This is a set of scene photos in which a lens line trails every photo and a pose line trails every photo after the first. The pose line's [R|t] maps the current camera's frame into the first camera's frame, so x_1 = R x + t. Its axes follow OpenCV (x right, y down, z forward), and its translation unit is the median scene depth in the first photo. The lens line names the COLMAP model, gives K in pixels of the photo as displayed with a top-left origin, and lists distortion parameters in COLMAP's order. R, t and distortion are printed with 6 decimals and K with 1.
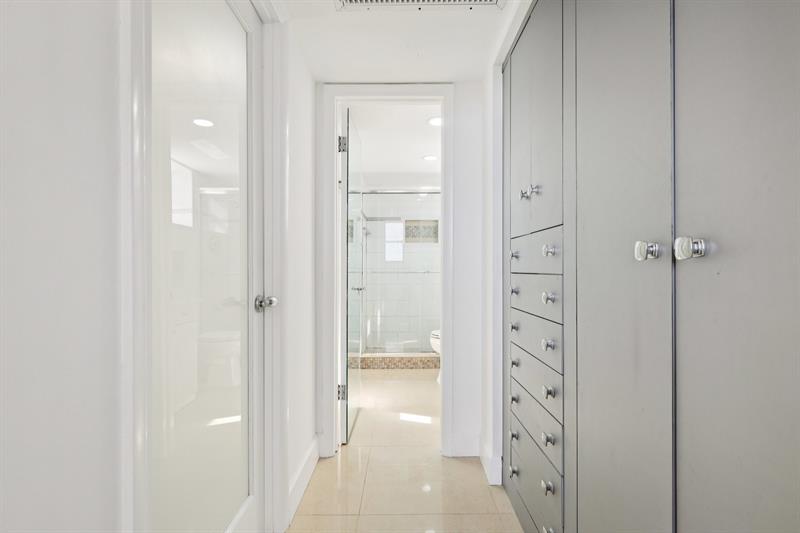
lens RADIAL K [[370.0, 0, 400.4], [0, 370.0, 269.1], [0, 0, 1]] dist [-0.004060, 0.001258]
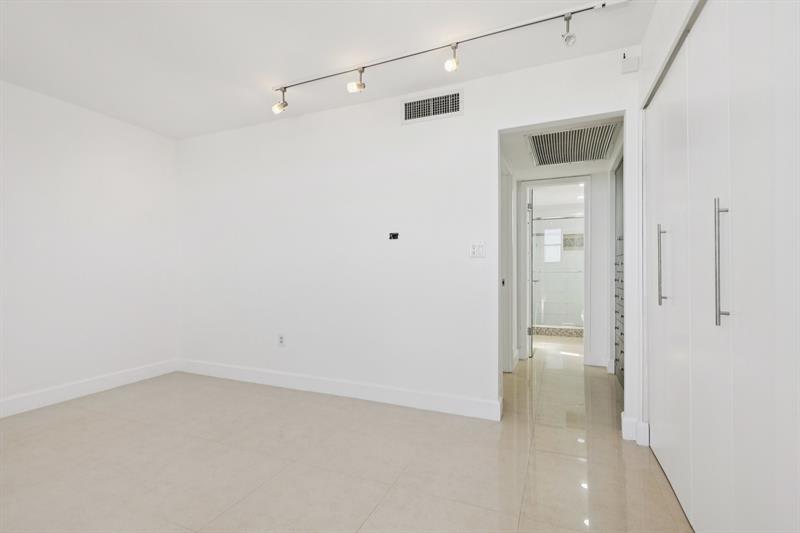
lens RADIAL K [[370.0, 0, 401.3], [0, 370.0, 271.4], [0, 0, 1]] dist [-0.004060, 0.001258]
pose [[0.921563, -0.000301, -0.388228, -0.008890], [0.003444, 0.999967, 0.007401, -0.005344], [0.388213, -0.008158, 0.921533, -0.526531]]
